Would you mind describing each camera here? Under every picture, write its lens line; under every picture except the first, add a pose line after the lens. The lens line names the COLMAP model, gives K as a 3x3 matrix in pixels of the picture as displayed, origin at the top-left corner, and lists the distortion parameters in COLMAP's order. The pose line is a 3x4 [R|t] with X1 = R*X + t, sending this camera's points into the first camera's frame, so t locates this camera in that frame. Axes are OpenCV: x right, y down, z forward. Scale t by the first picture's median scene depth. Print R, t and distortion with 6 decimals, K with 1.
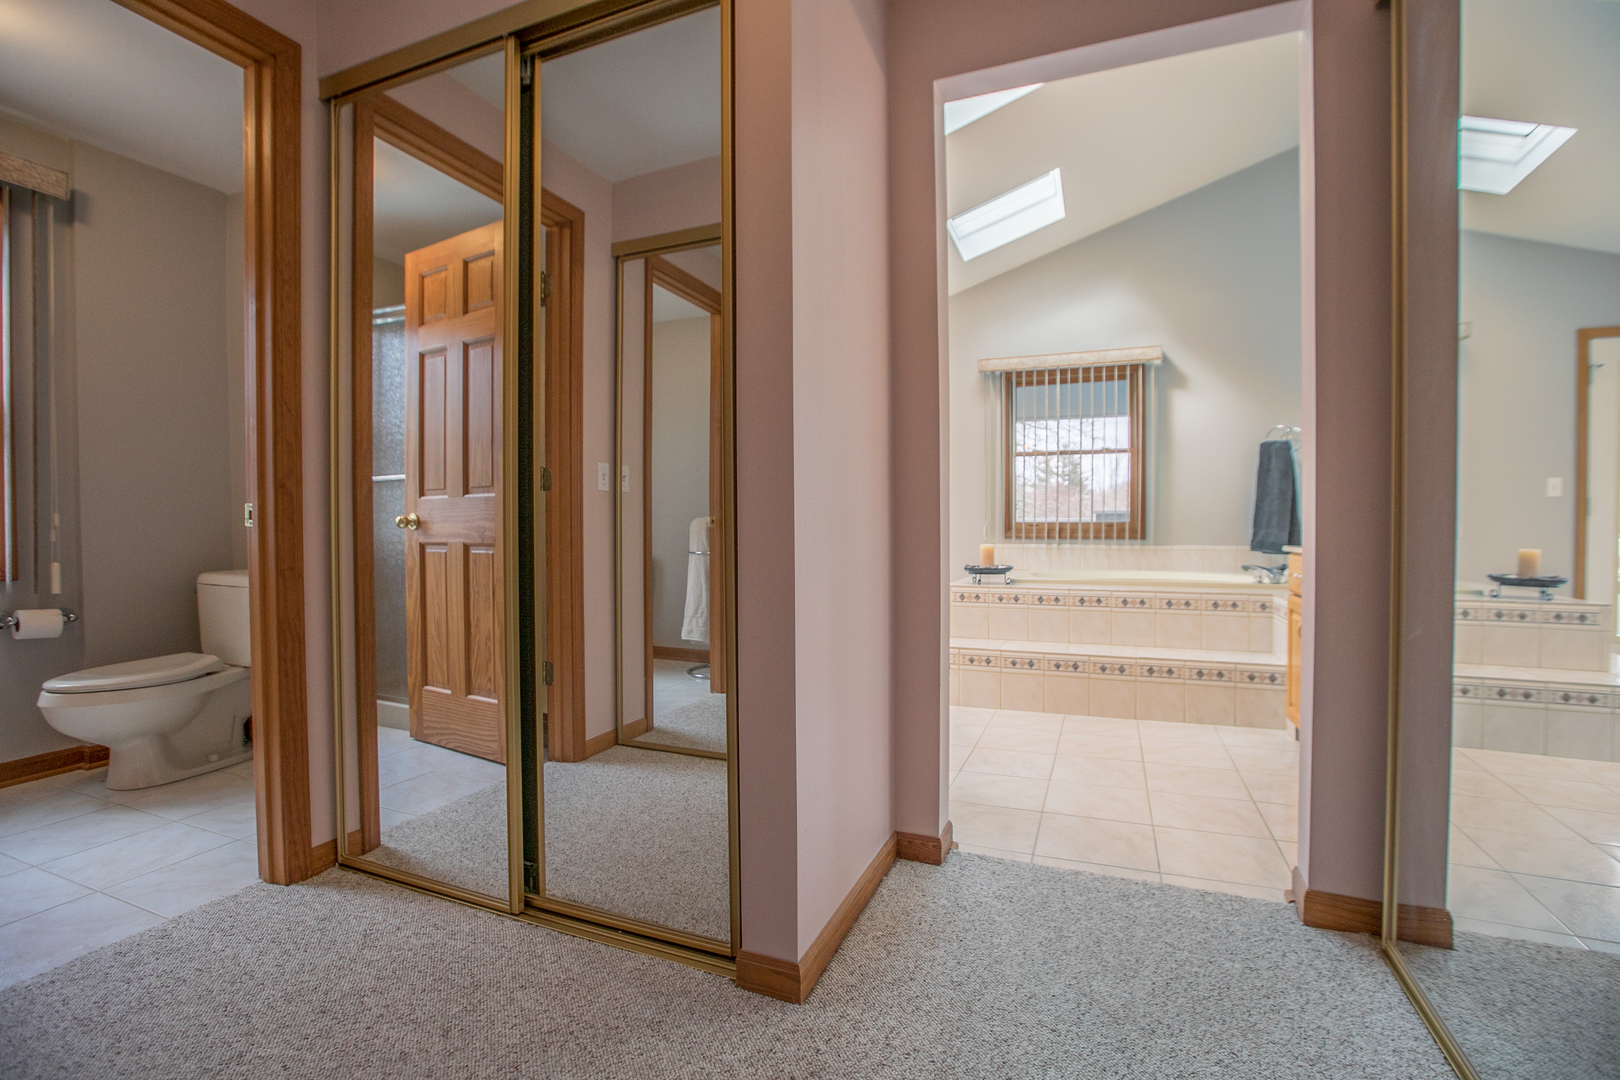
lens RADIAL K [[736.3, 0, 823.5], [0, 736.3, 536.2], [0, 0, 1]] dist [-0.046843, 0.012527]
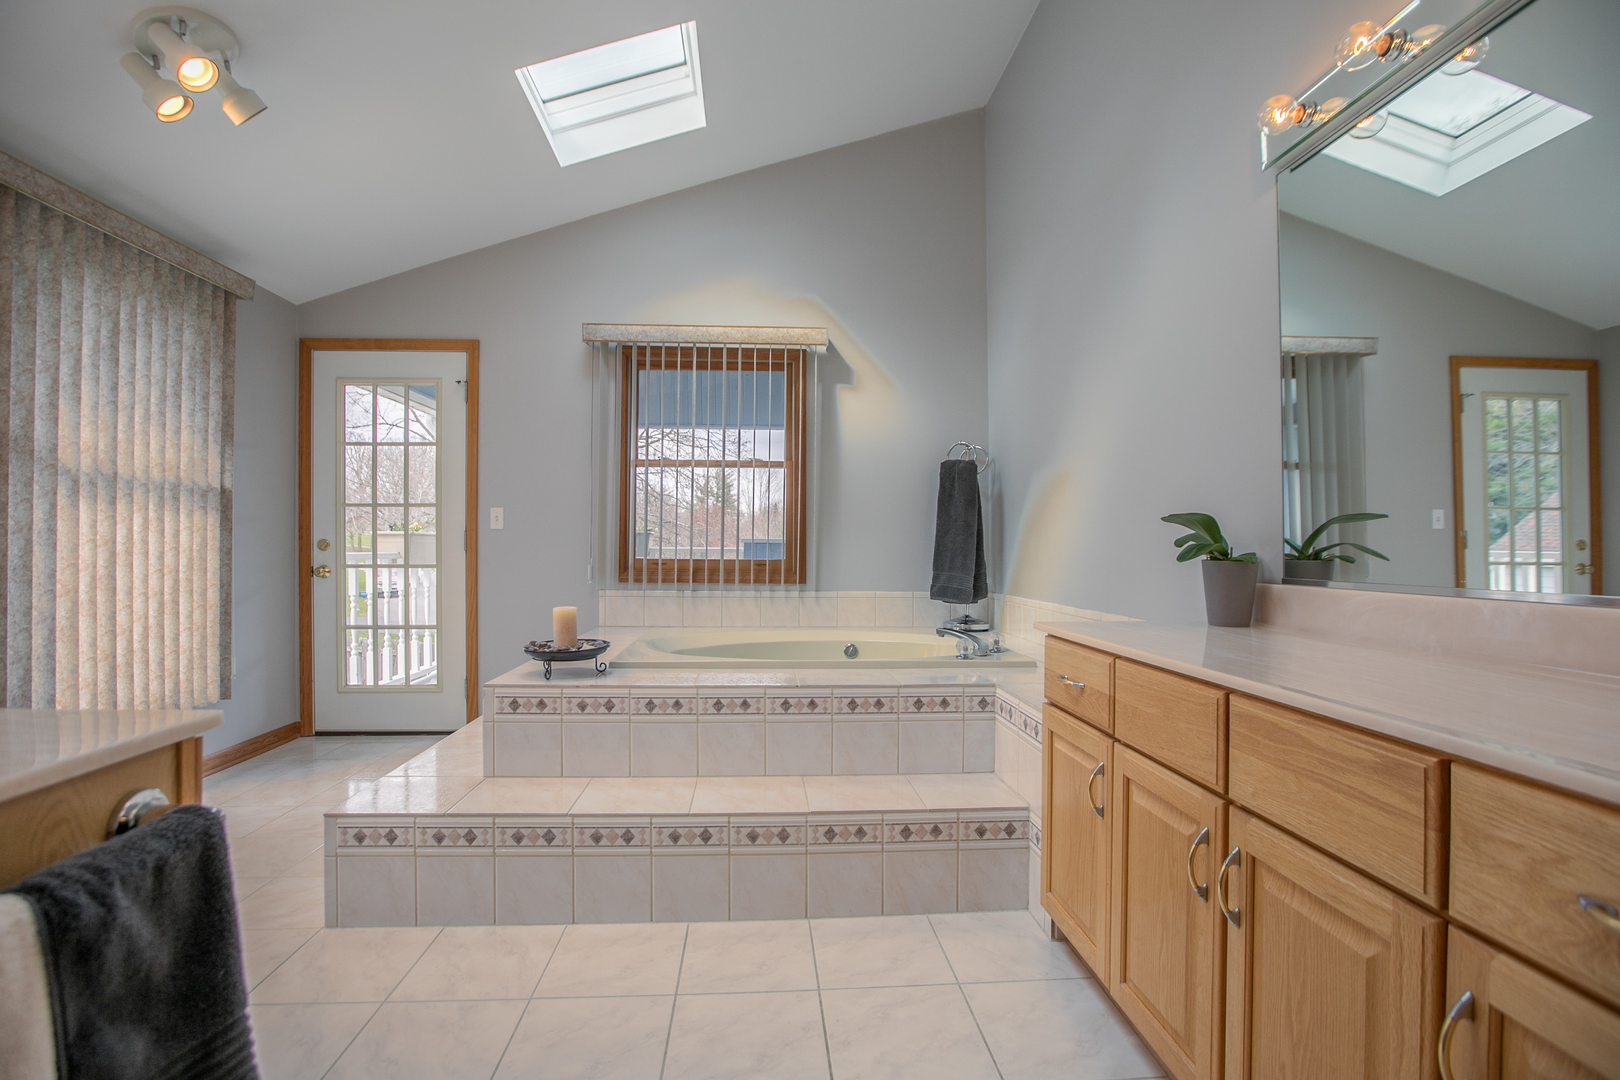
lens RADIAL K [[736.3, 0, 813.4], [0, 736.3, 537.2], [0, 0, 1]] dist [-0.046843, 0.012527]
pose [[0.900726, 0.011698, 0.434230, 0.116134], [-0.002242, 0.999749, -0.022282, -0.025855], [-0.434382, 0.019096, 0.900526, 0.305491]]
